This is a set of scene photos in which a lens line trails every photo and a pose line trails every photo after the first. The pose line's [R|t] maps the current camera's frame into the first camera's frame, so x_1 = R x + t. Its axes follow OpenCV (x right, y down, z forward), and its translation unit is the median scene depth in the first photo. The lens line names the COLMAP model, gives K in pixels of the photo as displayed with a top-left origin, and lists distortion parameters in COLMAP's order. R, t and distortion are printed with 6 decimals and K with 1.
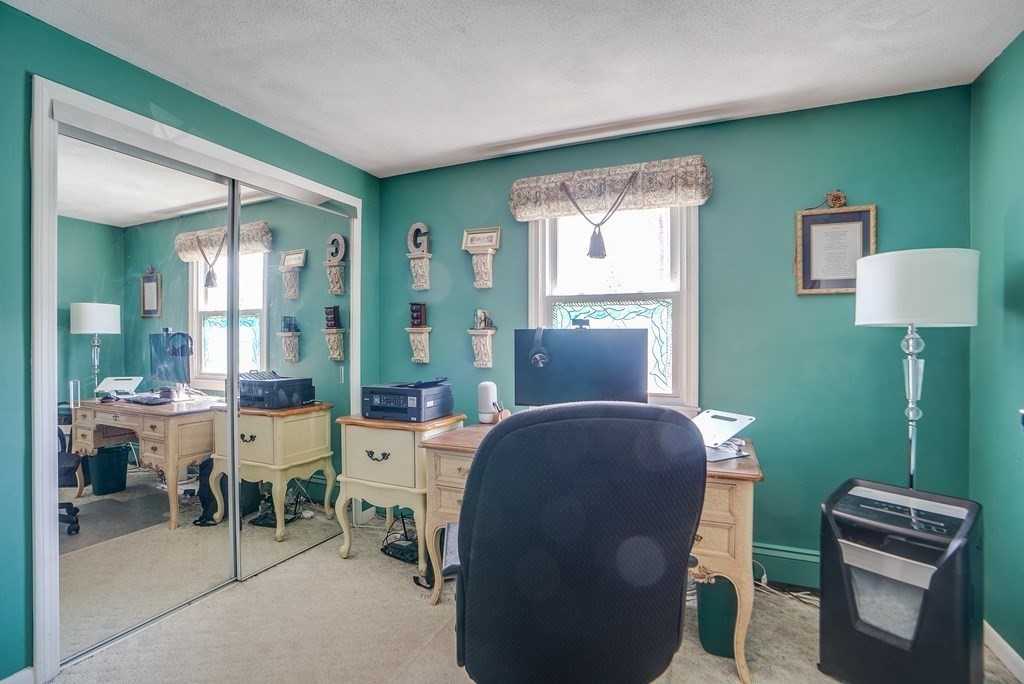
lens RADIAL K [[480.5, 0, 517.0], [0, 480.5, 340.2], [0, 0, 1]] dist [-0.068253, 0.027809]
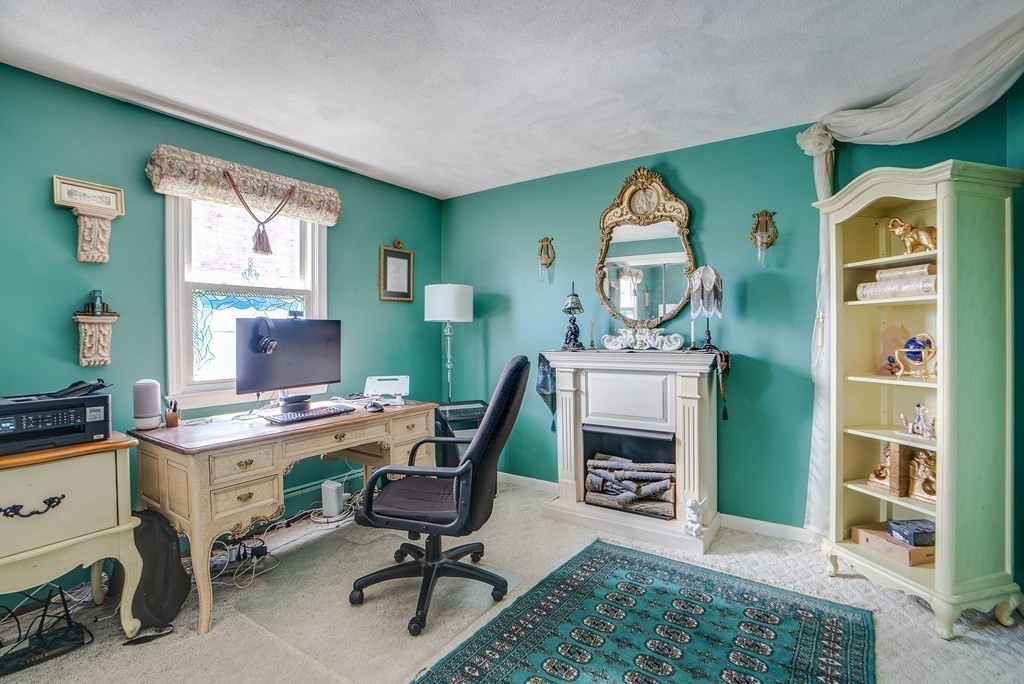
lens RADIAL K [[480.5, 0, 517.0], [0, 480.5, 340.2], [0, 0, 1]] dist [-0.068253, 0.027809]
pose [[0.186107, -0.022597, 0.982270, -0.780193], [0.005231, 0.999744, 0.022008, 0.004144], [-0.982516, 0.001042, 0.186177, 0.233271]]
